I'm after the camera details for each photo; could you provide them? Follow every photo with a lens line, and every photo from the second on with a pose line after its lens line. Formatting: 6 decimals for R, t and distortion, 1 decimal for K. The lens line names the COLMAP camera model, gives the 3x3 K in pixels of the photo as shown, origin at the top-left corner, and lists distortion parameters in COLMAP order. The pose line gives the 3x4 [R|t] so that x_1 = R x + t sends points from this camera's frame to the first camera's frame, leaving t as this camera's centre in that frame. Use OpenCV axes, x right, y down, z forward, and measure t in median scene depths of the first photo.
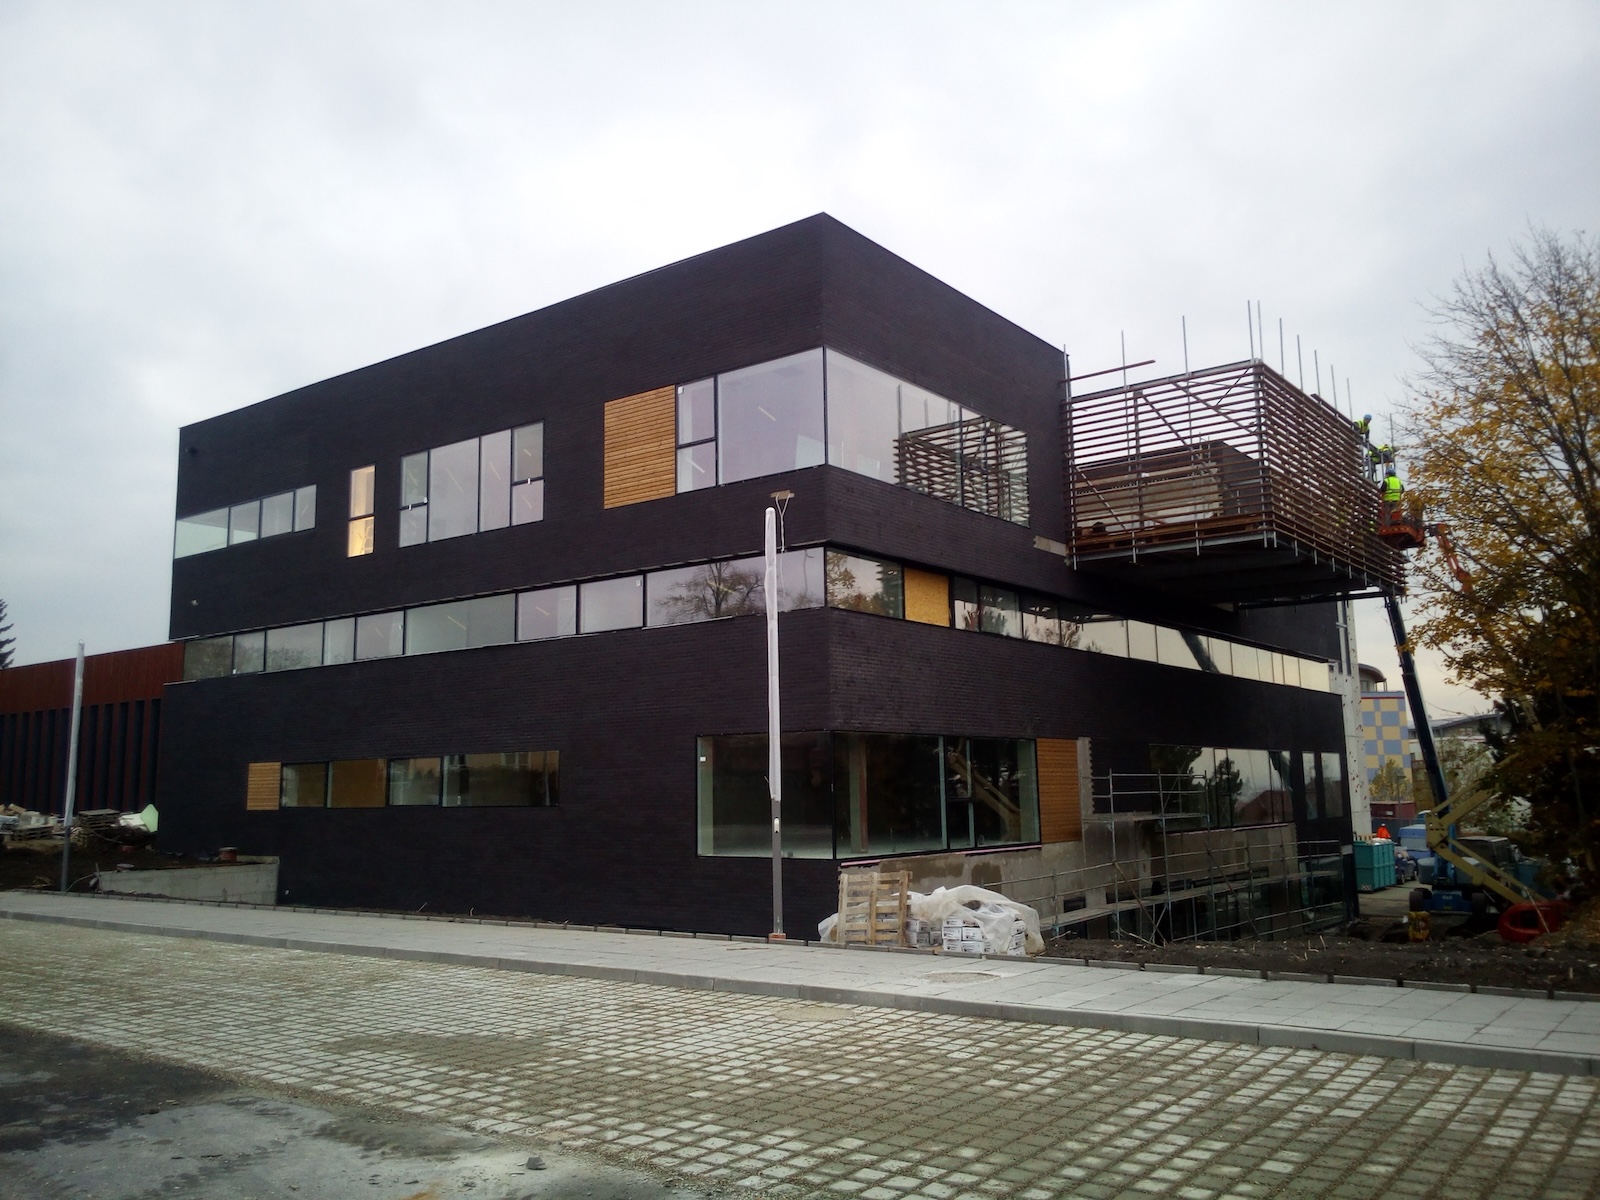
lens RADIAL K [[1300.1, 0, 796.9], [0, 1300.1, 597.4], [0, 0, 1]] dist [0.003575, -0.001412]
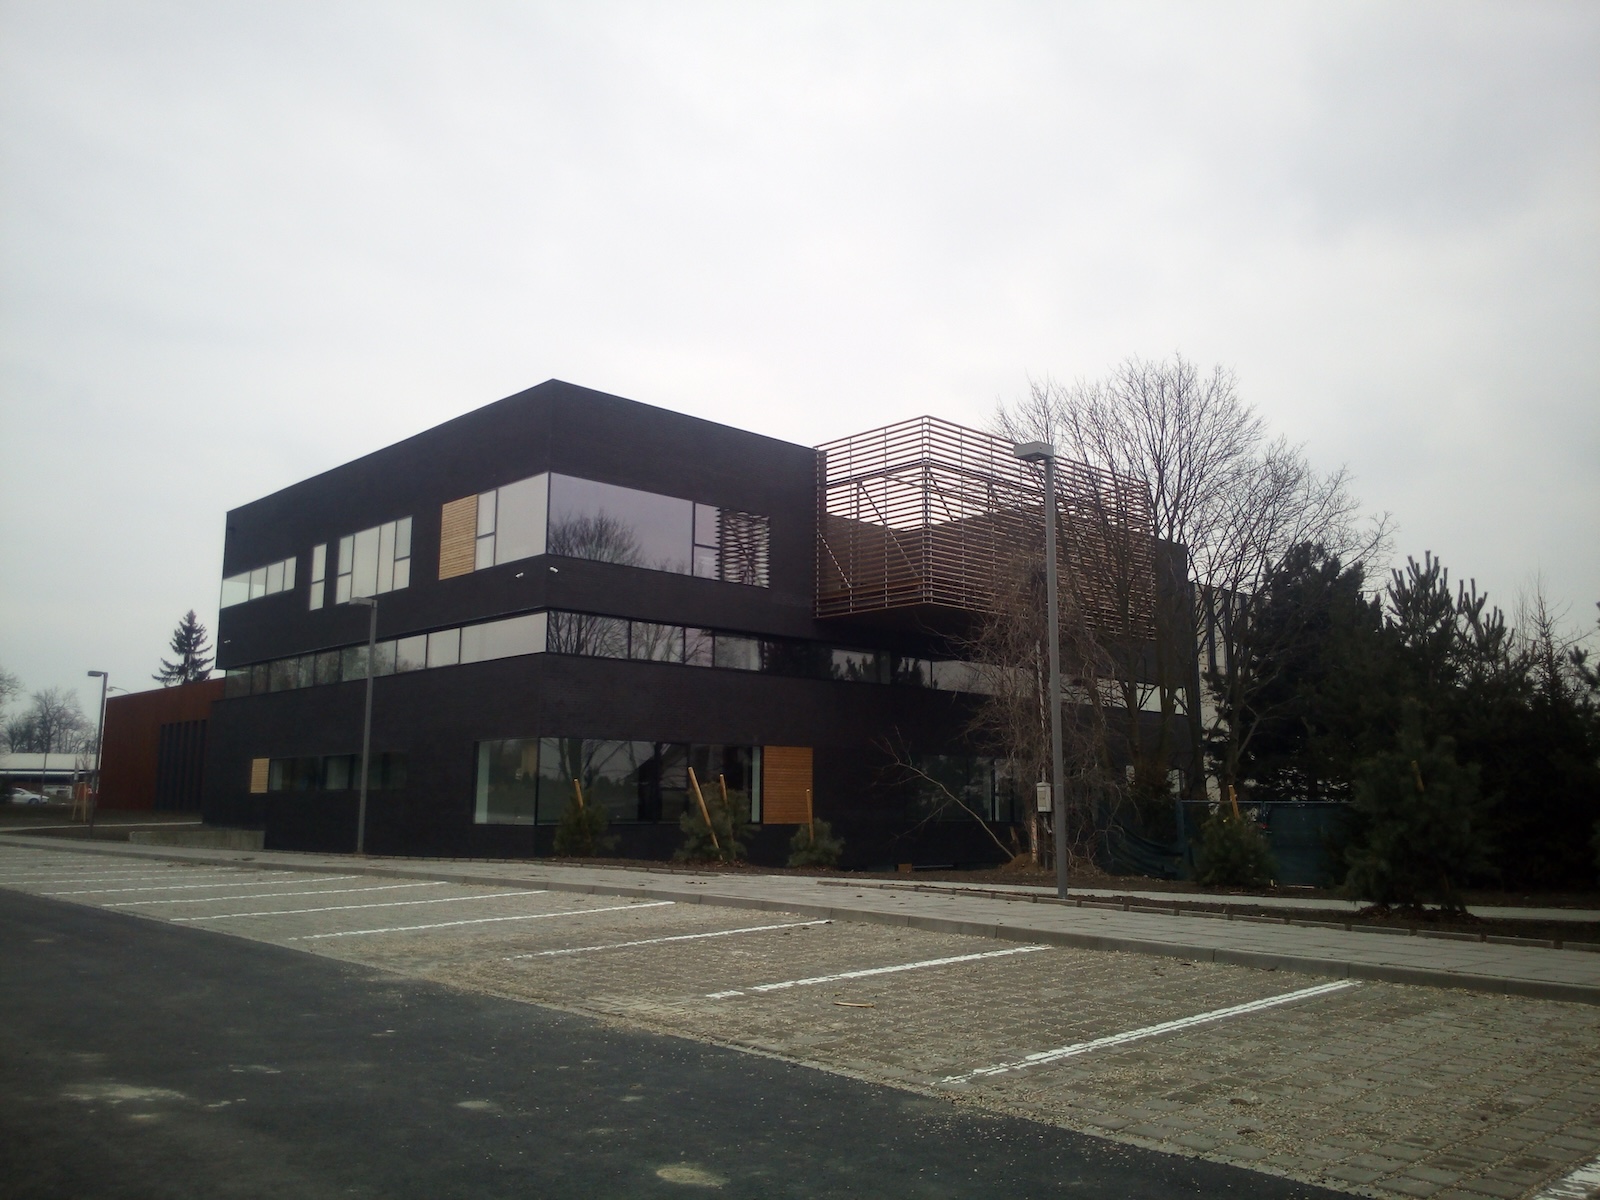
lens RADIAL K [[1300.1, 0, 804.1], [0, 1300.1, 600.3], [0, 0, 1]] dist [0.003575, -0.001412]
pose [[0.987146, -0.003869, -0.159771, 0.430680], [0.001878, 0.999919, -0.012614, -0.024948], [0.159807, 0.012152, 0.987073, -0.306376]]
